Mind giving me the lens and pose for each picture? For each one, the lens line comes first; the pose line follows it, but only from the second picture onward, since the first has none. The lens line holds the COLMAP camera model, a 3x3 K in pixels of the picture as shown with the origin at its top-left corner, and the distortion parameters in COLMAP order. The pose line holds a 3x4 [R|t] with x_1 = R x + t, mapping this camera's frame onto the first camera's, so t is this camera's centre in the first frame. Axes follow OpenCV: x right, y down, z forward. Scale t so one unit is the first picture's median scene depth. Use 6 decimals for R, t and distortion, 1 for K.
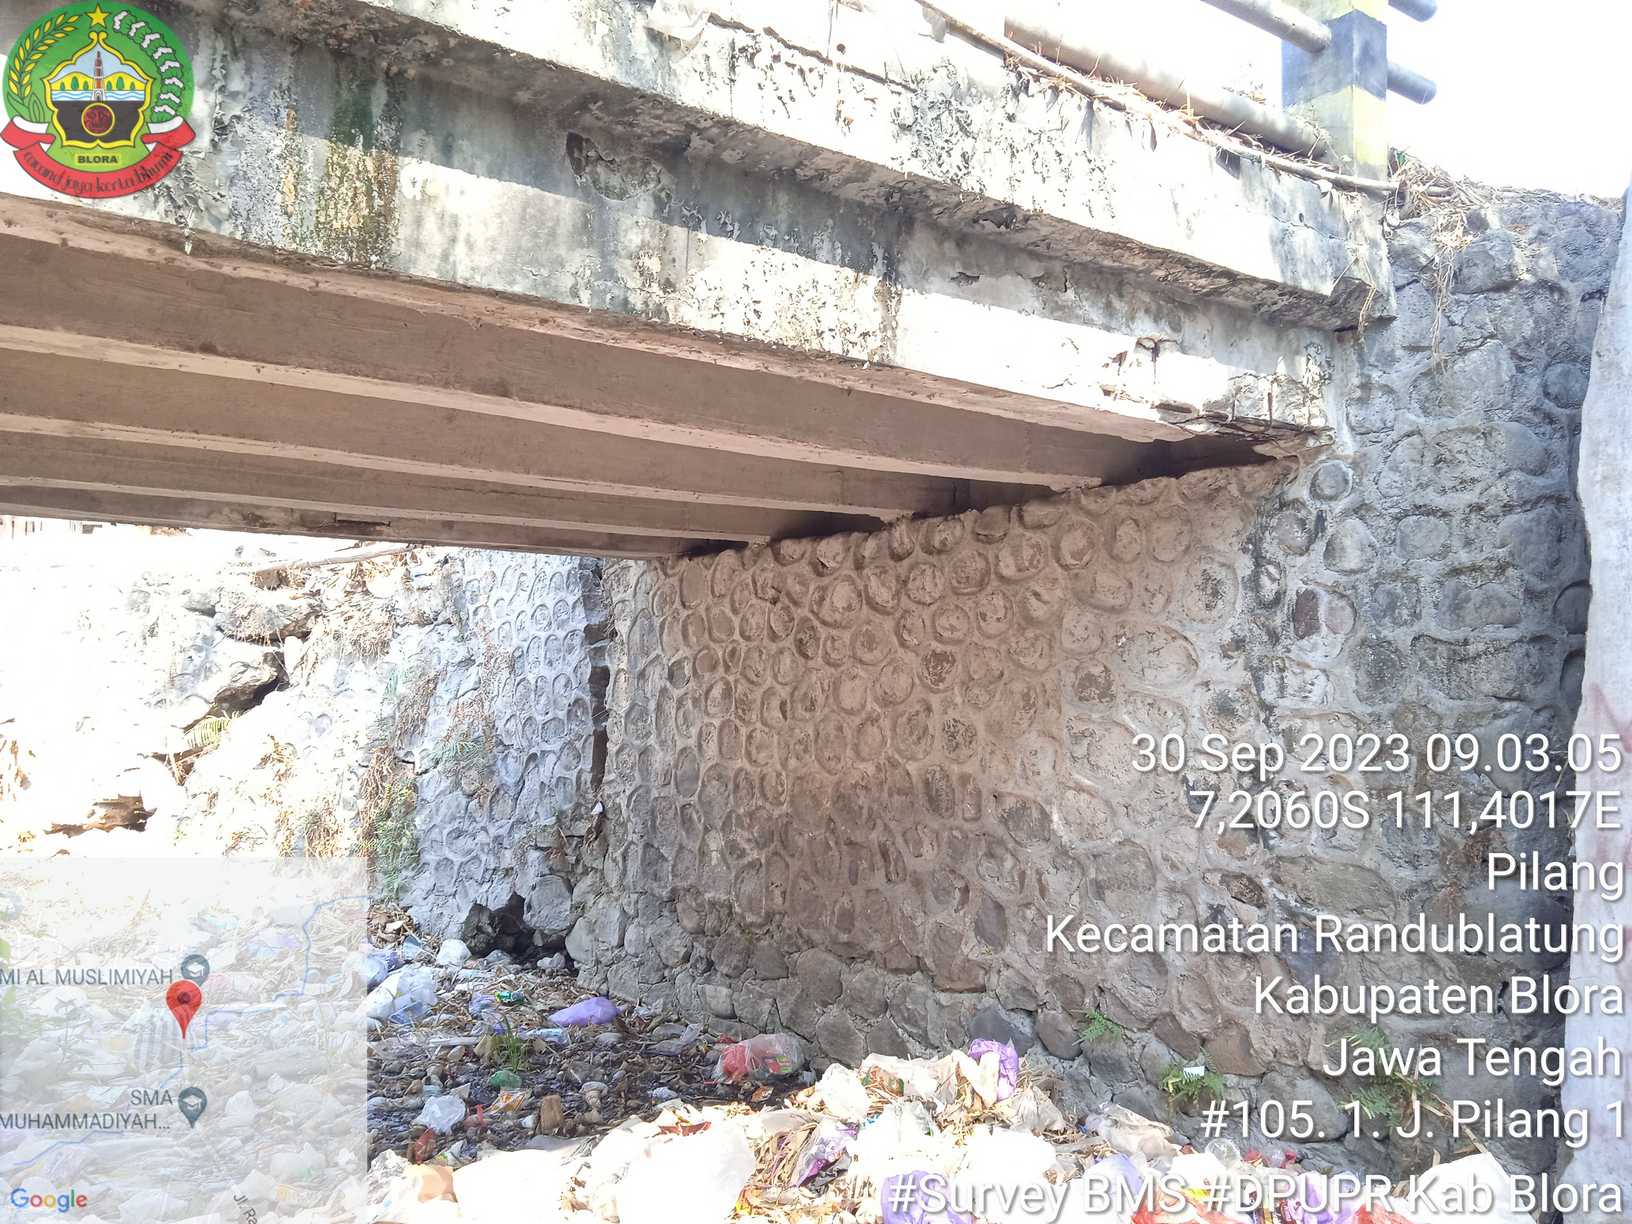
lens RADIAL K [[1353.7, 0, 831.3], [0, 1353.7, 608.0], [0, 0, 1]] dist [0.075687, -0.110207]
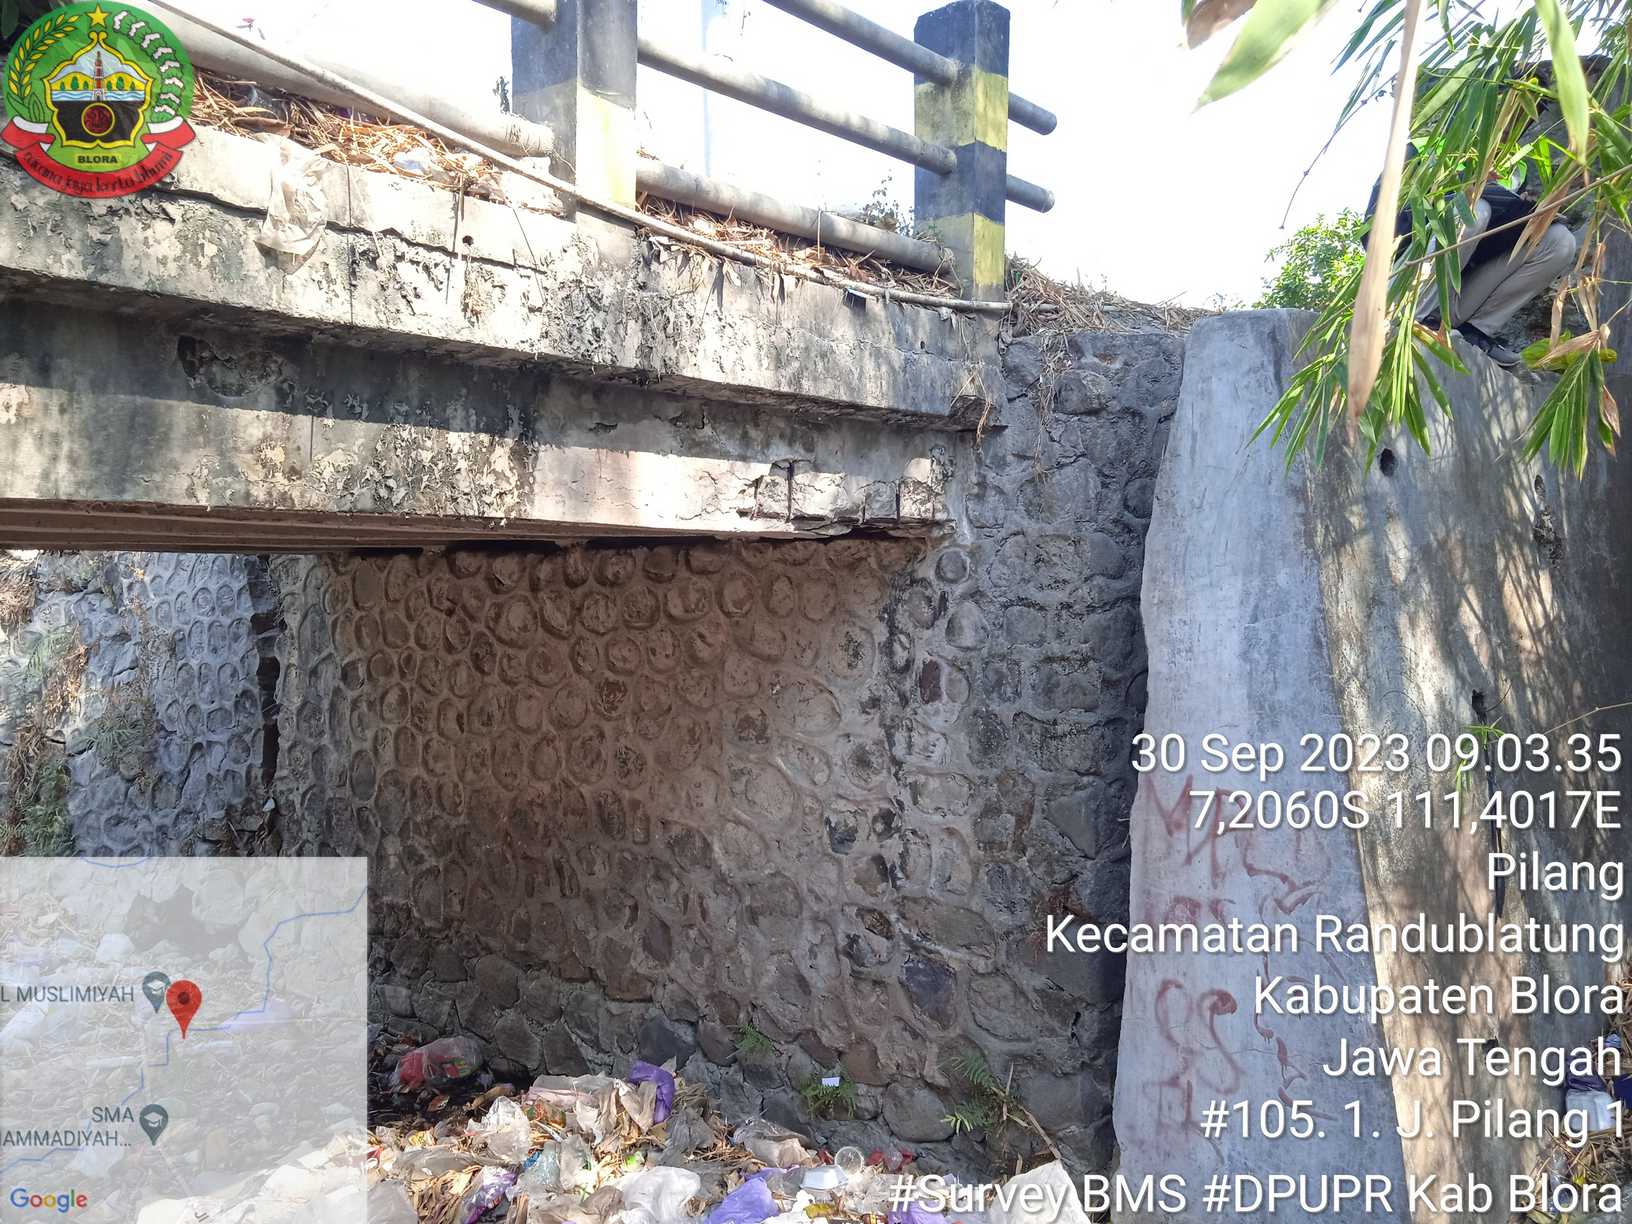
lens RADIAL K [[1353.7, 0, 831.3], [0, 1353.7, 608.0], [0, 0, 1]] dist [0.075687, -0.110207]
pose [[0.978577, -0.006461, 0.205777, 0.039945], [-0.010423, 0.996671, 0.080860, -0.140512], [-0.205615, -0.081272, 0.975252, -0.056561]]
